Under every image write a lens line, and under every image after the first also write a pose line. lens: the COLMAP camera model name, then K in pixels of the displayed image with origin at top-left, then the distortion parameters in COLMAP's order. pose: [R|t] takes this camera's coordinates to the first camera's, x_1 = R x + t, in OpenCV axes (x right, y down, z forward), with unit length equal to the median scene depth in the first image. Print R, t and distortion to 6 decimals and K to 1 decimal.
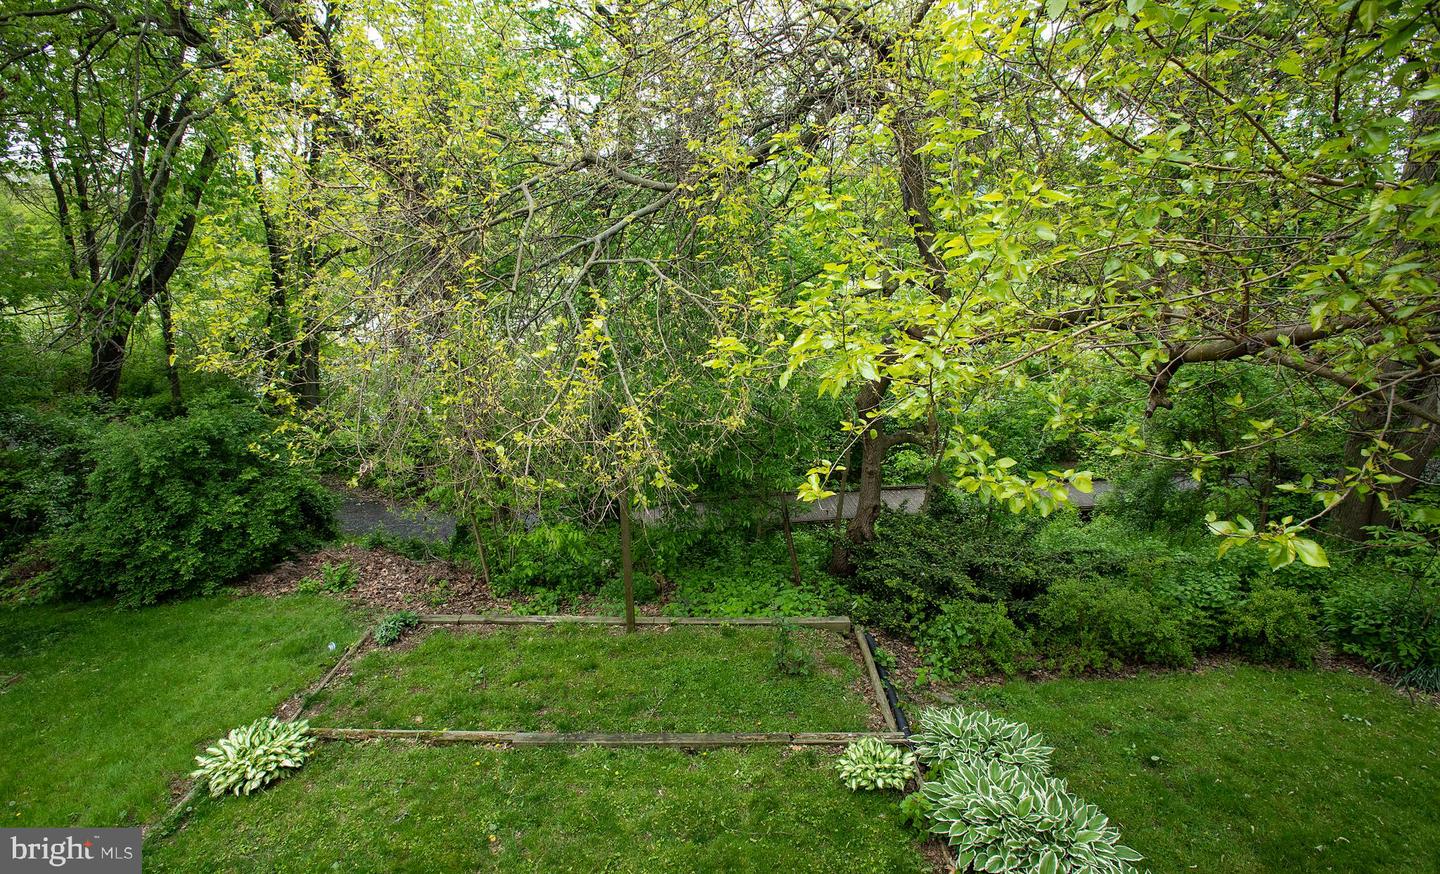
lens RADIAL K [[649.7, 0, 722.0], [0, 649.7, 443.1], [0, 0, 1]] dist [-0.020796, 0.003311]
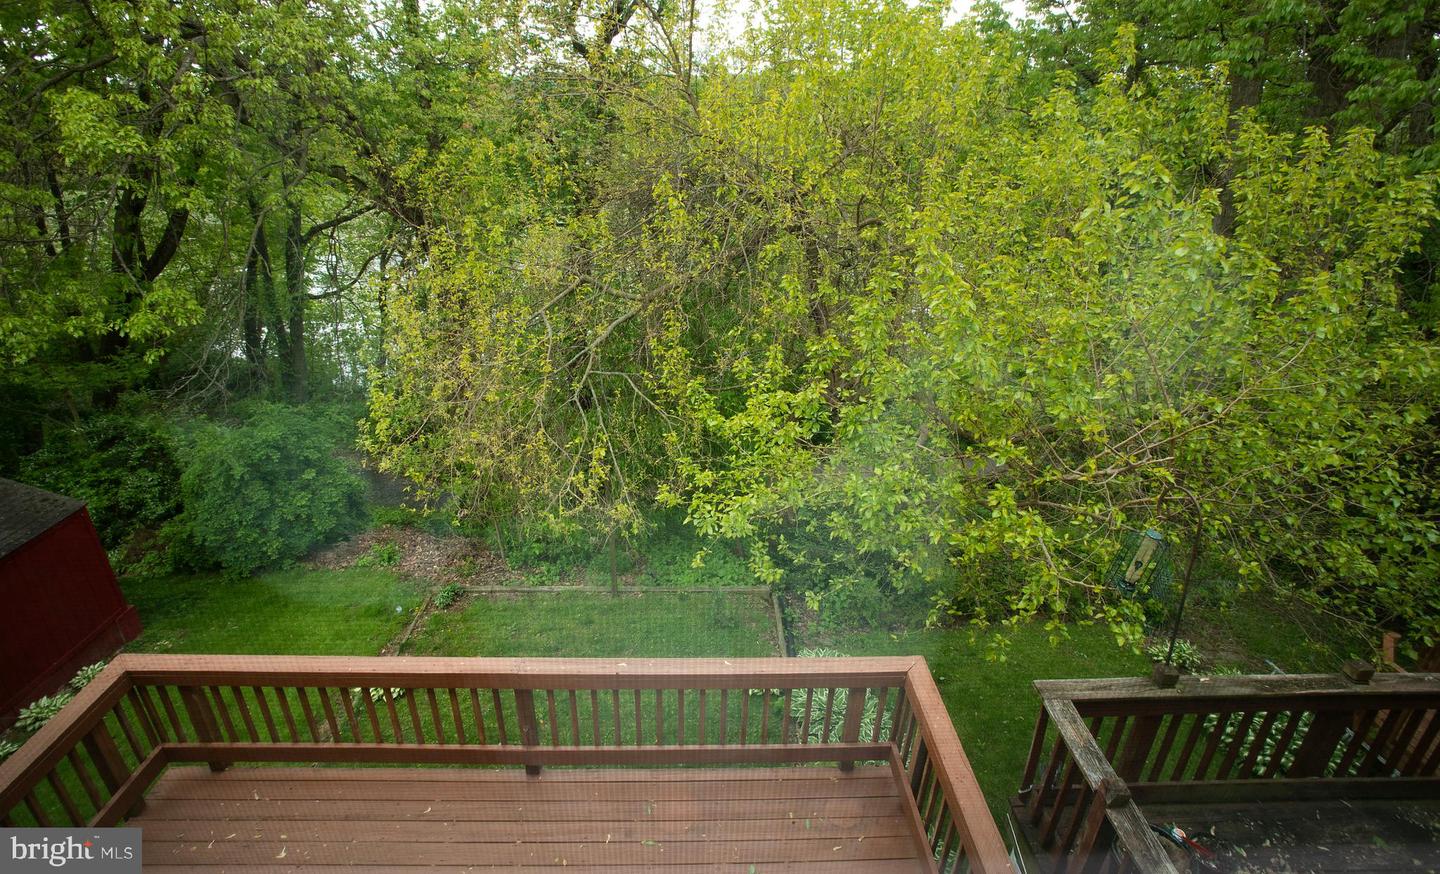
lens RADIAL K [[688.9, 0, 718.2], [0, 688.9, 437.3], [0, 0, 1]] dist [-0.003804, -0.002342]
pose [[0.999582, 0.003638, 0.028683, 0.035476], [-0.006113, 0.996218, 0.086670, -0.161371], [-0.028259, -0.086809, 0.995824, -0.405280]]
